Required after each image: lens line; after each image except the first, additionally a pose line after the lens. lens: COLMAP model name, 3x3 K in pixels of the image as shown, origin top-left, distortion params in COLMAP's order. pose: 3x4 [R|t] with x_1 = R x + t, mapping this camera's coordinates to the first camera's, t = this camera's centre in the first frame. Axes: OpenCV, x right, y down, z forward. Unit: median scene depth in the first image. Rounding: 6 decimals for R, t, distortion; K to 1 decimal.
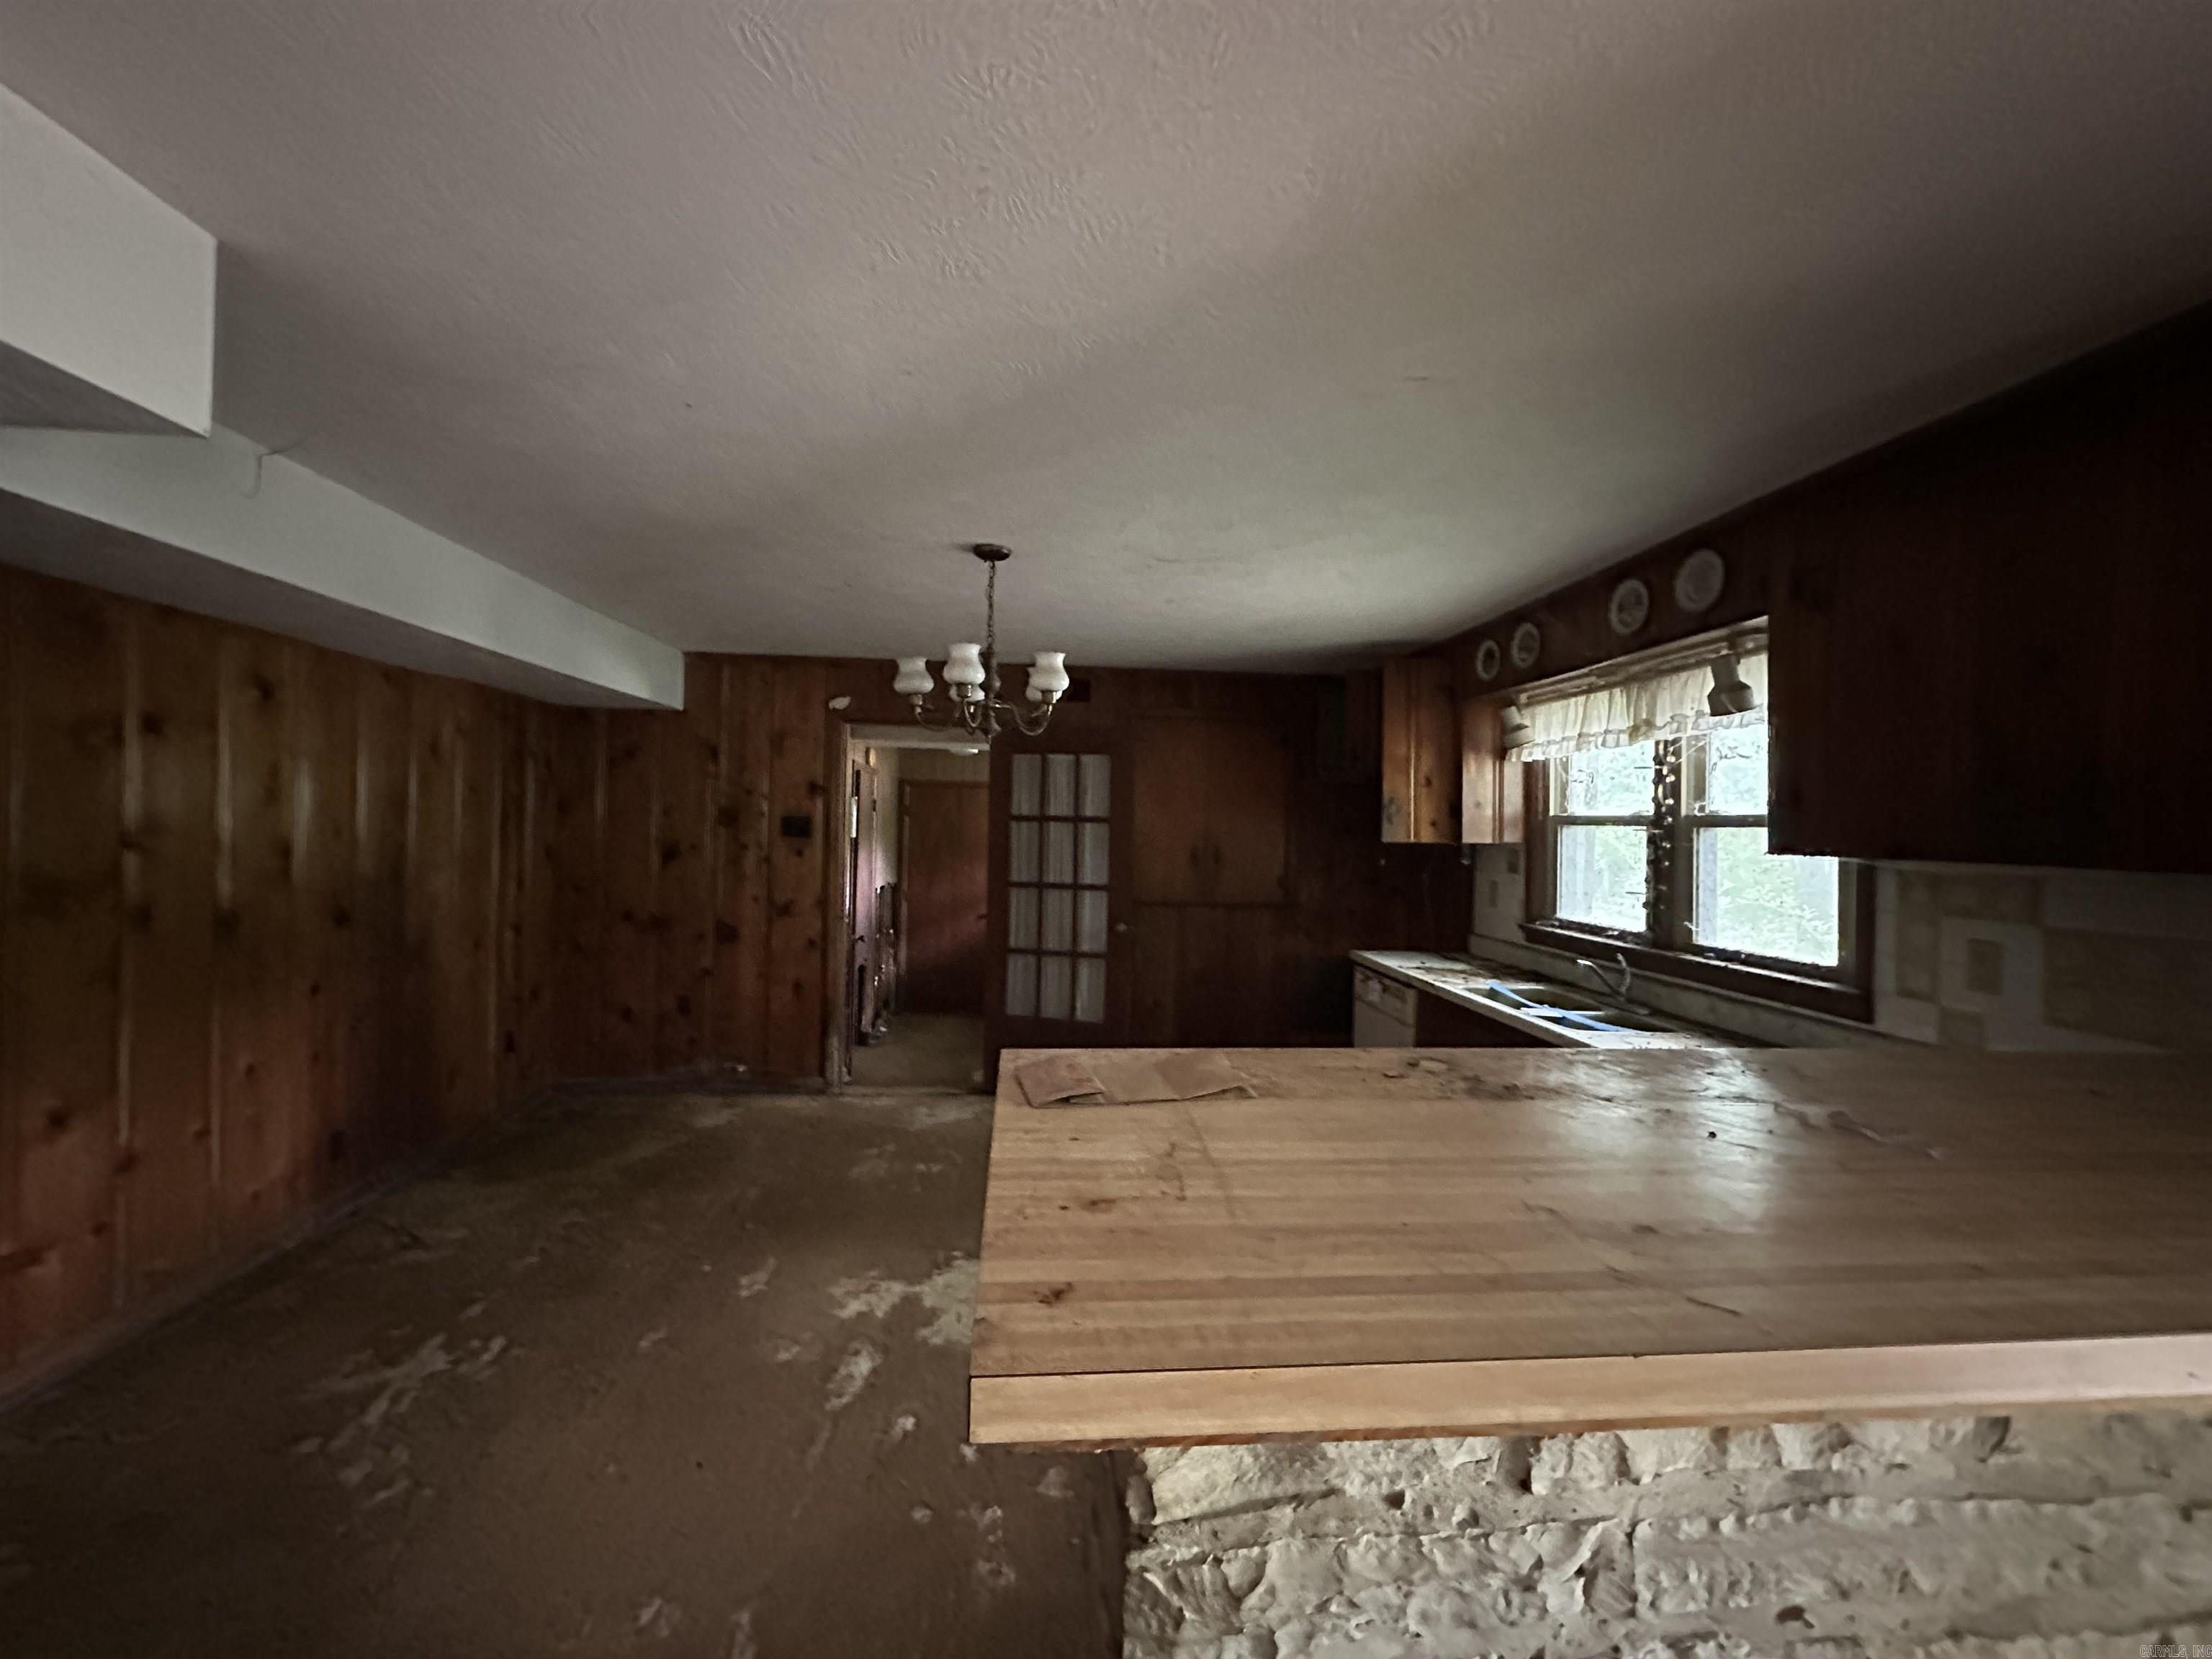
lens RADIAL K [[882.0, 0, 1101.9], [0, 882.0, 814.1], [0, 0, 1]] dist [-0.001198, 0.000098]
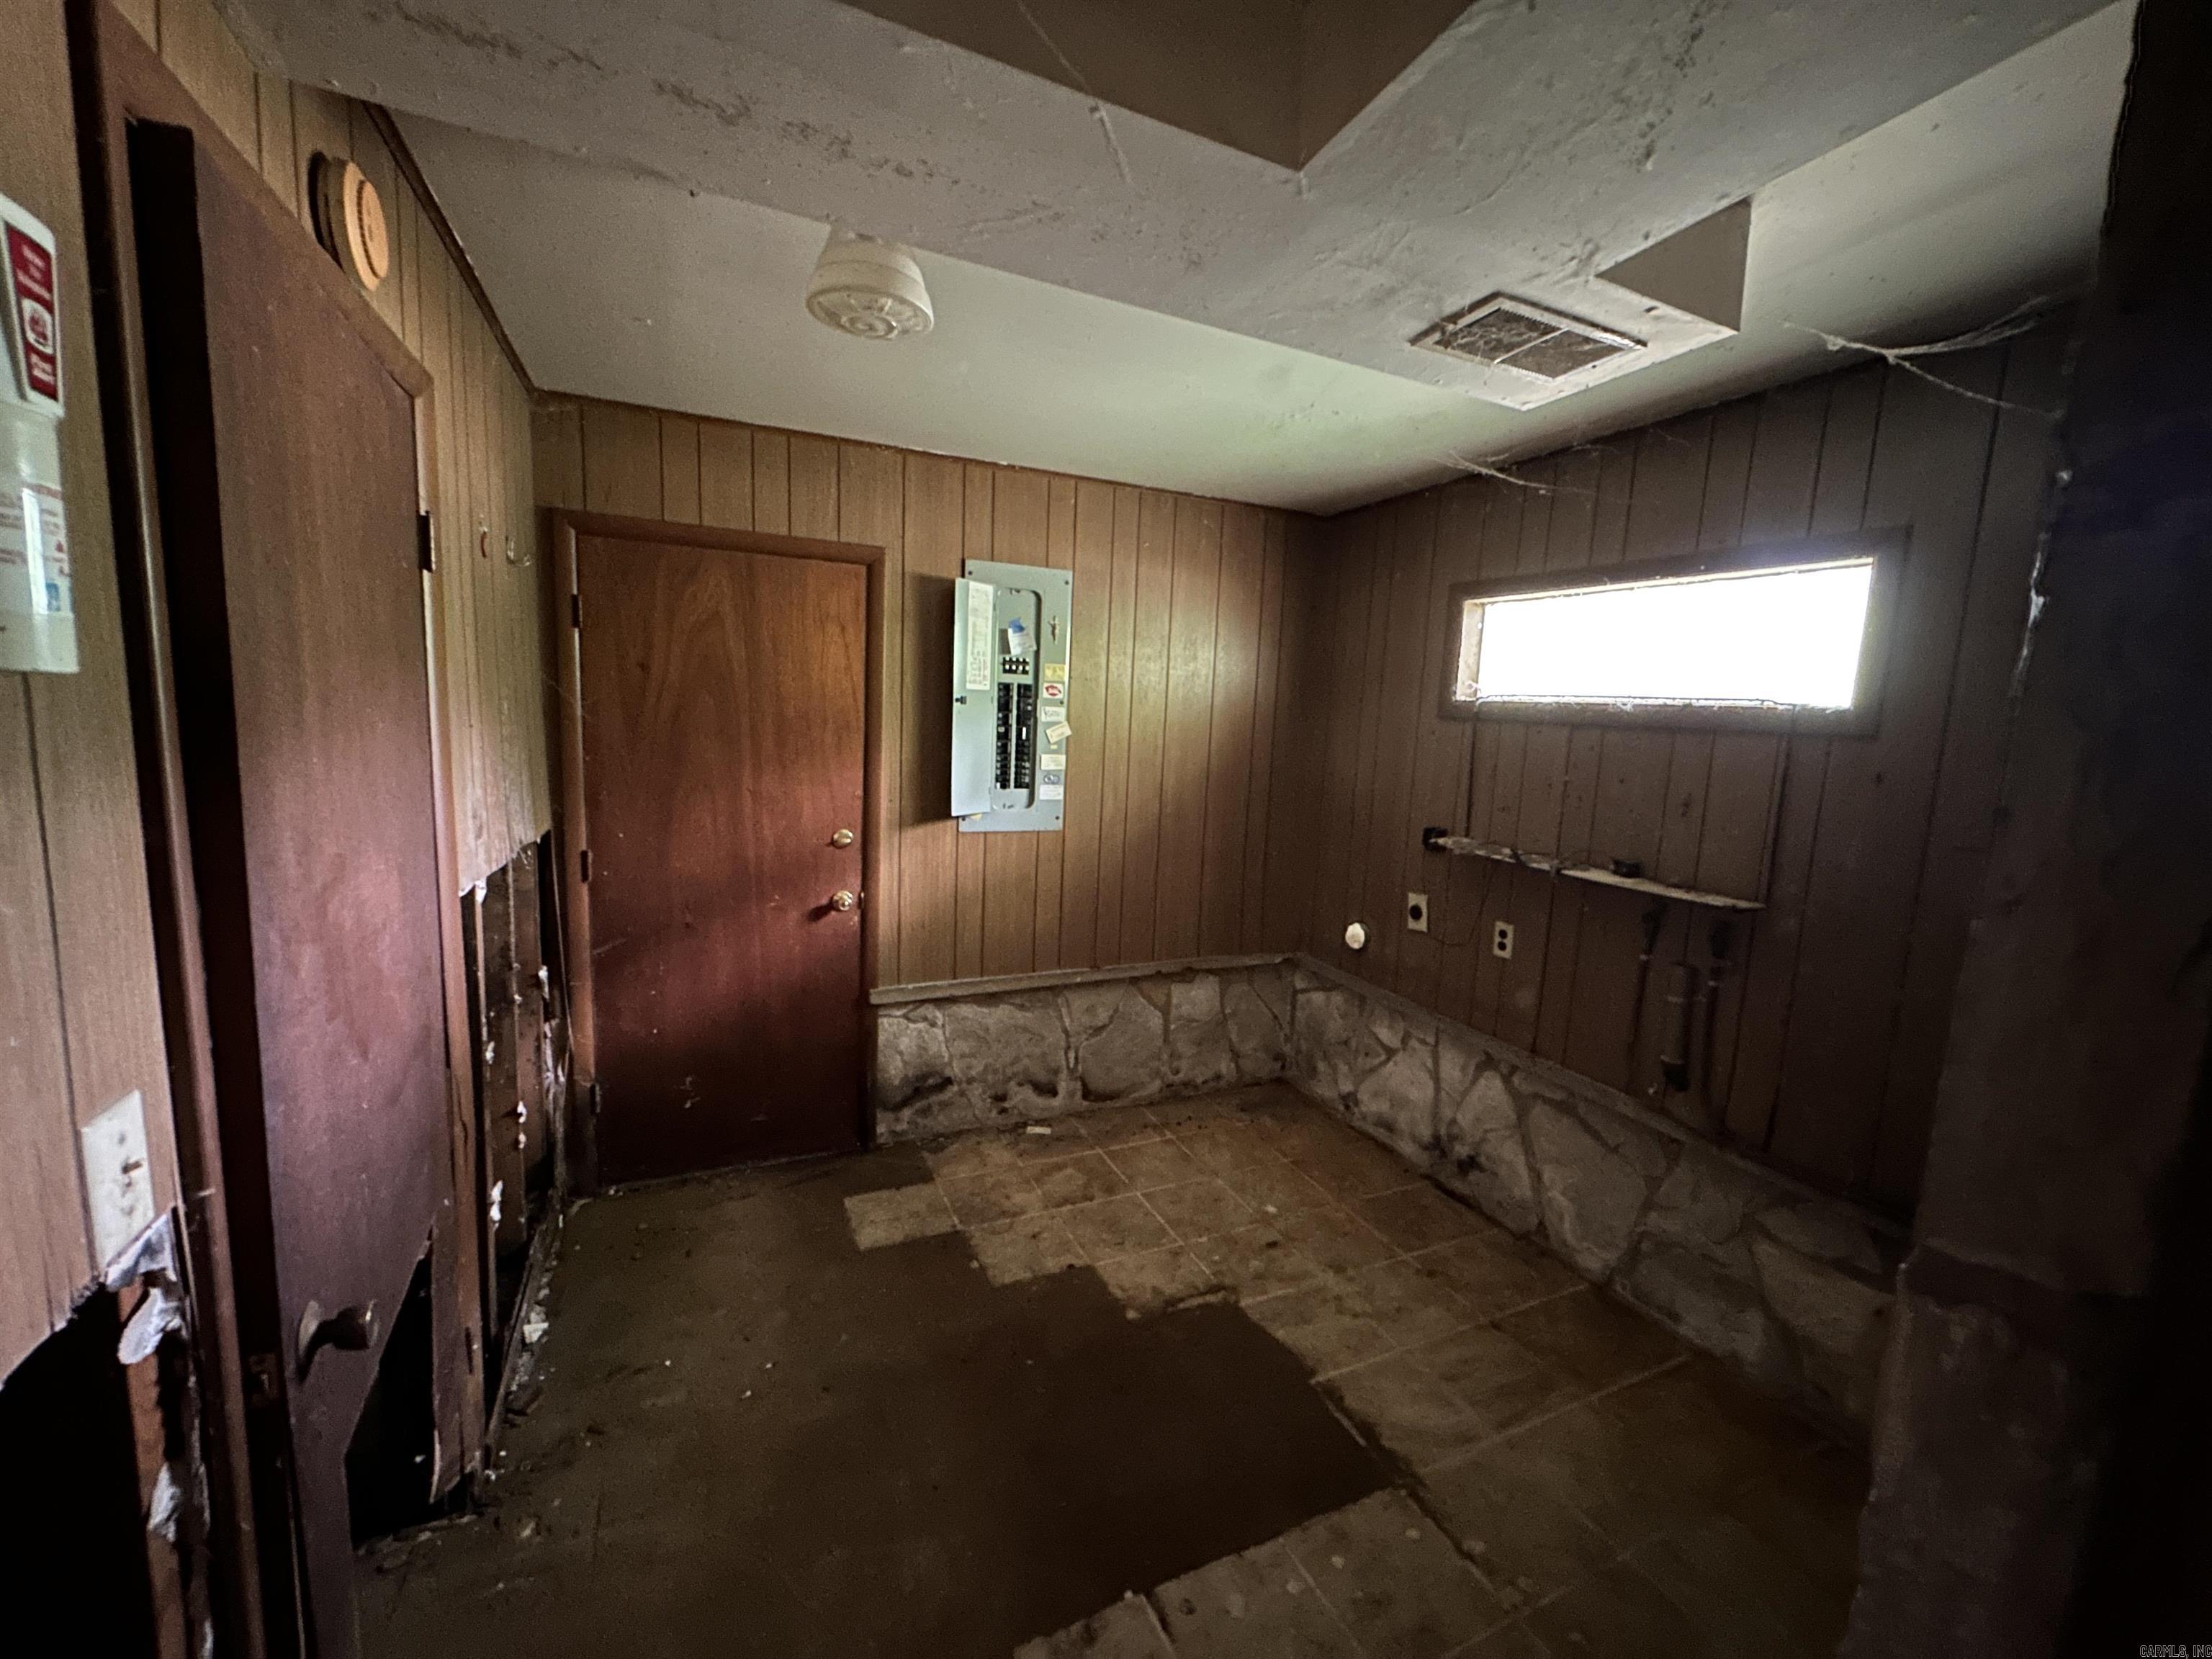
lens RADIAL K [[882.0, 0, 1124.5], [0, 882.0, 823.3], [0, 0, 1]] dist [-0.001198, 0.000098]
pose [[0.938871, -0.026422, 0.343253, -0.143030], [-0.020323, 0.991058, 0.131875, 0.027174], [-0.343668, -0.130789, 0.929939, 0.613626]]
